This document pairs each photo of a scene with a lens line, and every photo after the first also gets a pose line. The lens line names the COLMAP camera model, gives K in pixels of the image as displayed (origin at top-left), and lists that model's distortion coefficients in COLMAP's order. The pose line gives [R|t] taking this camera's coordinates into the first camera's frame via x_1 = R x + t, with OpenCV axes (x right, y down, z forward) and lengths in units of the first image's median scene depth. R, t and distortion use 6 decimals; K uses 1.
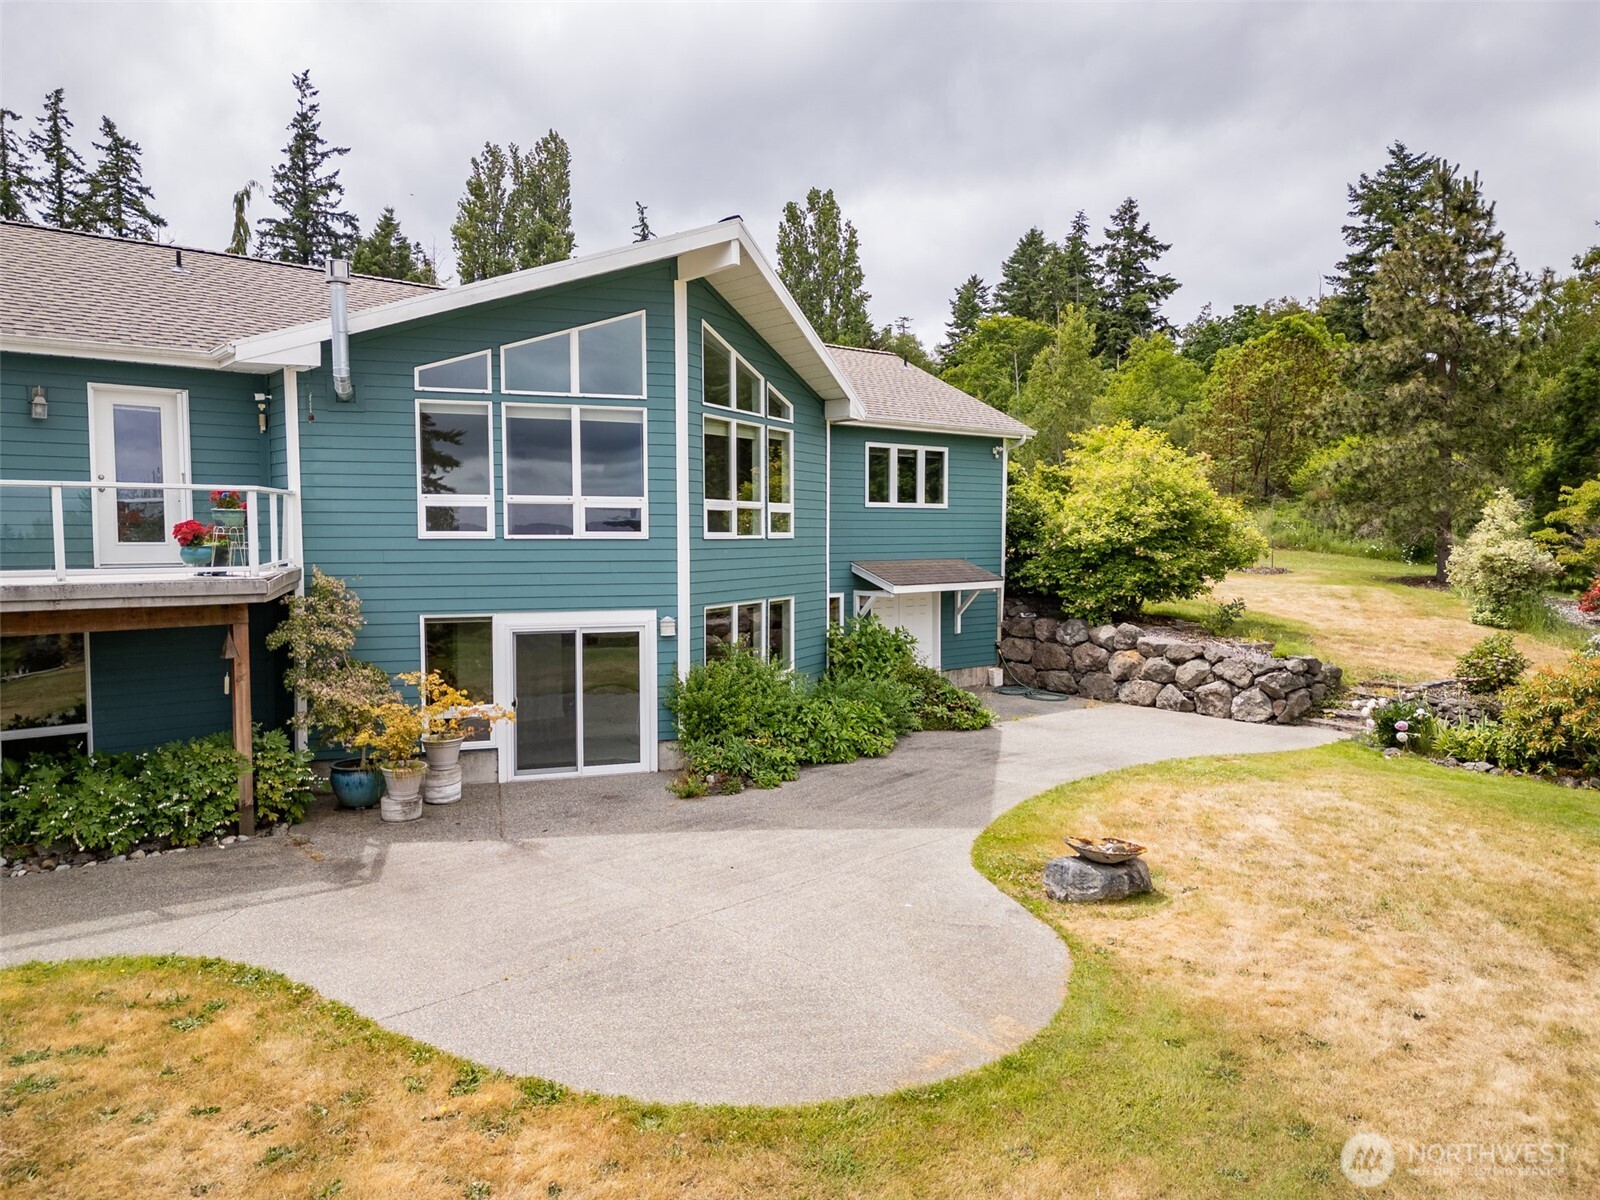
lens RADIAL K [[1131.6, 0, 802.3], [0, 1131.6, 595.2], [0, 0, 1]] dist [0.109879, -0.091470]
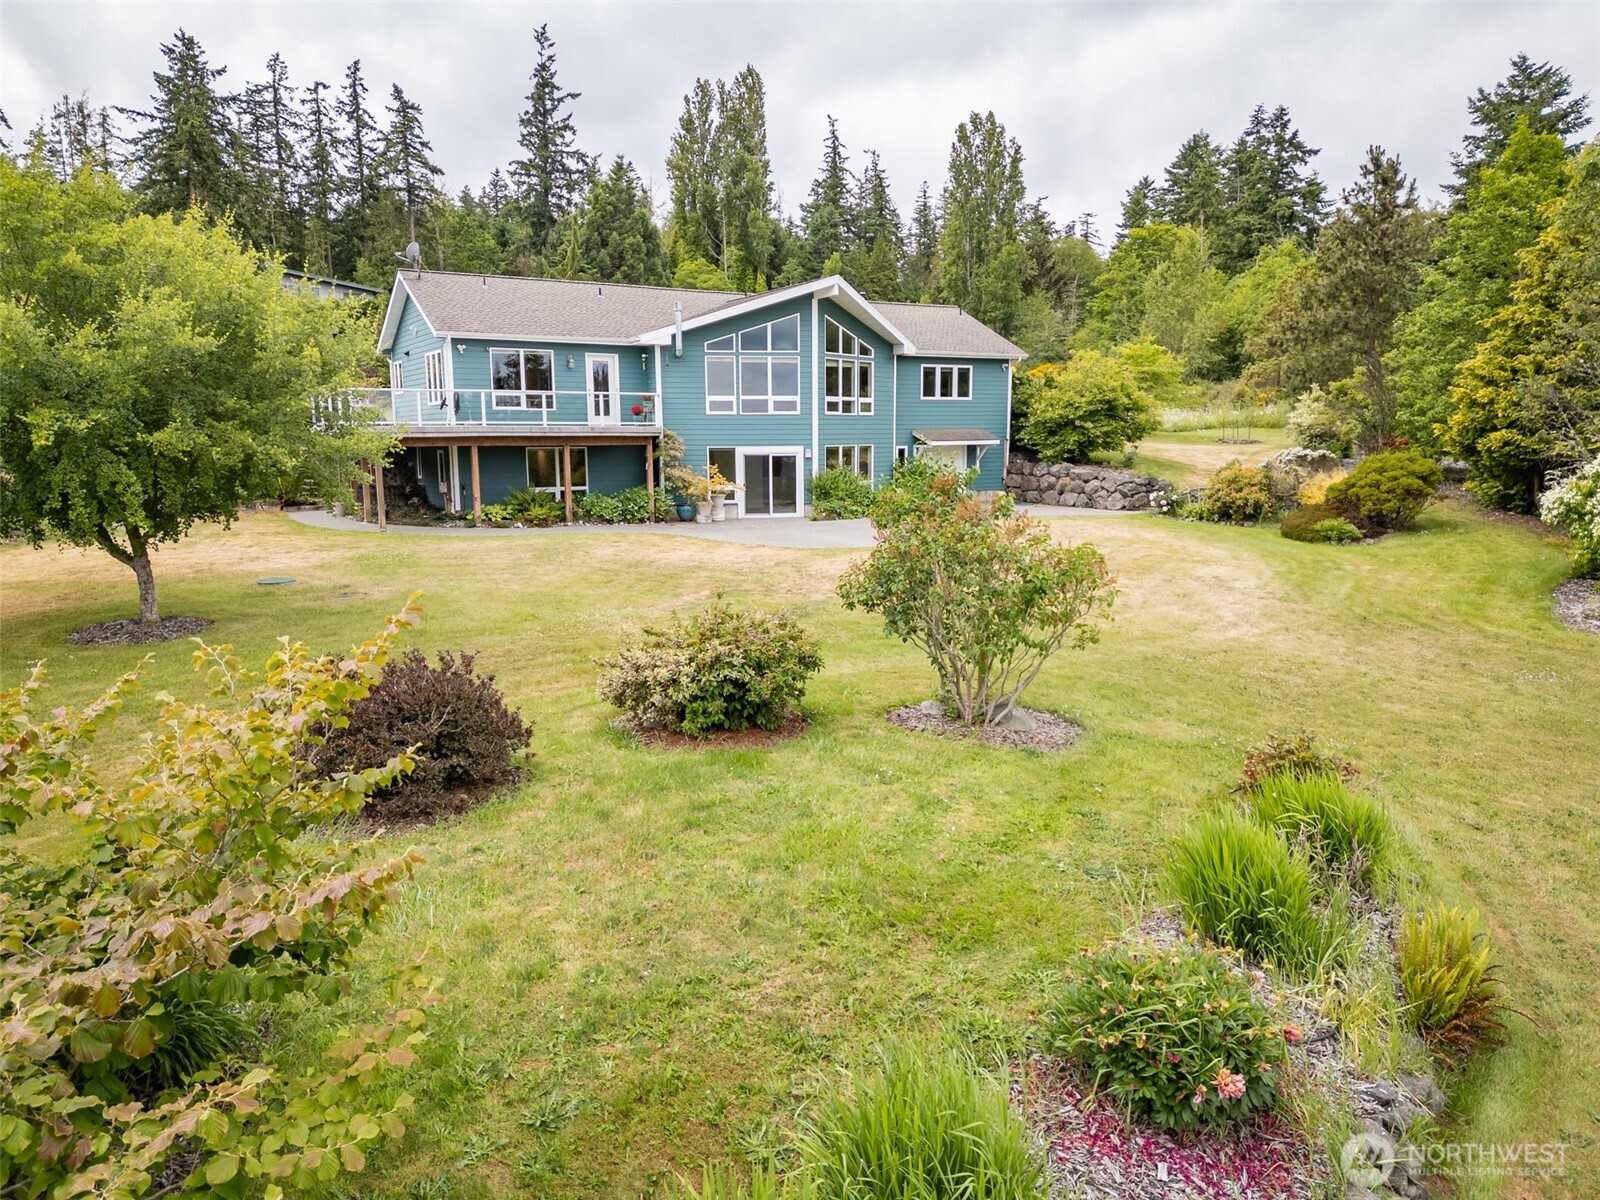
lens RADIAL K [[1131.6, 0, 802.3], [0, 1131.6, 595.2], [0, 0, 1]] dist [0.109879, -0.091470]
pose [[0.985885, 0.018019, -0.166454, 0.166620], [-0.003600, 0.996243, 0.086523, 0.075517], [0.167388, -0.084703, 0.982246, -0.831657]]
